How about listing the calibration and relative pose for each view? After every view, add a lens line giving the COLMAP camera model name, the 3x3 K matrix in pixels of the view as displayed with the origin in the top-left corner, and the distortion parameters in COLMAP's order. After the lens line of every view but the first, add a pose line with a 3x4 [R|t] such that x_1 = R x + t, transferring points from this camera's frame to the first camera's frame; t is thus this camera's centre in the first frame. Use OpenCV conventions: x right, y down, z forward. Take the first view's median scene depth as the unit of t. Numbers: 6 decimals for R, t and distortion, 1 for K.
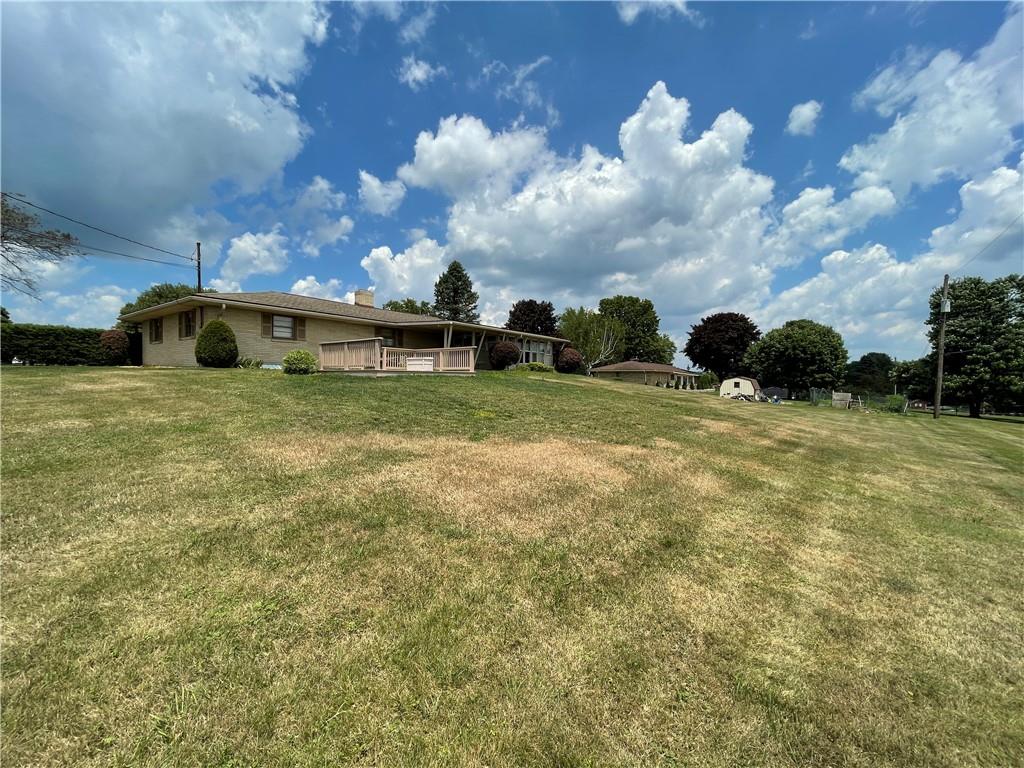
lens RADIAL K [[418.0, 0, 513.5], [0, 418.0, 385.2], [0, 0, 1]] dist [0.000818, -0.000884]
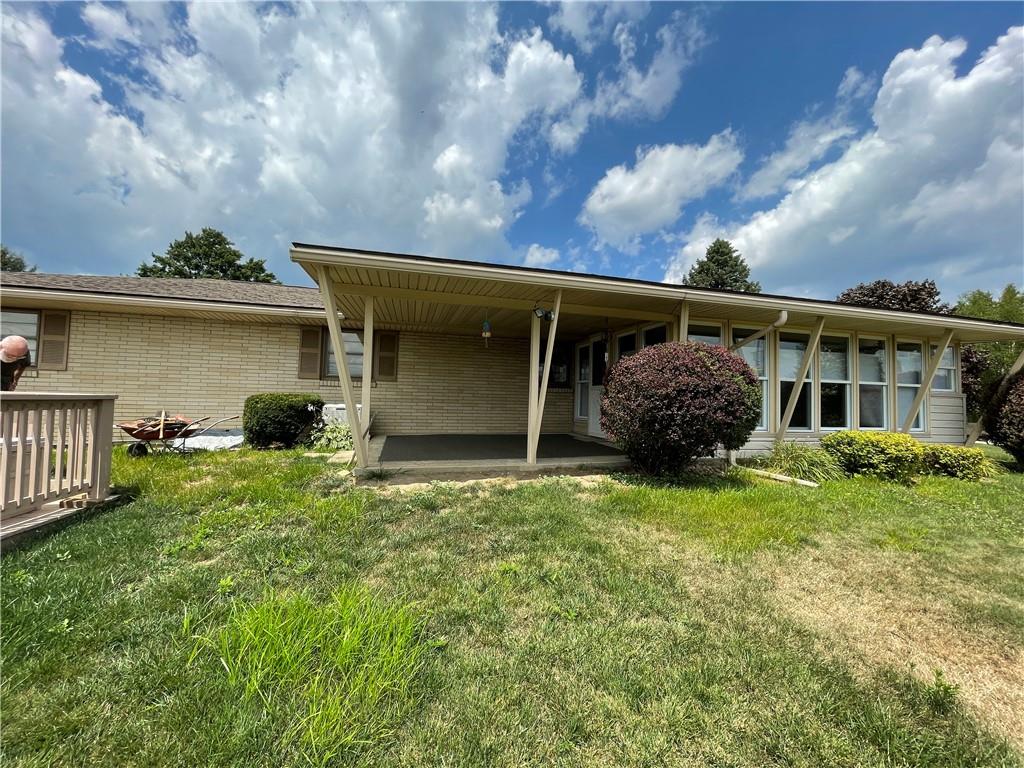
lens RADIAL K [[418.0, 0, 514.5], [0, 418.0, 378.1], [0, 0, 1]] dist [0.000818, -0.000884]
pose [[0.774708, -0.022163, -0.631931, 0.048791], [-0.029523, 0.997028, -0.071161, -0.065931], [0.631630, 0.073785, 0.771751, 0.752748]]
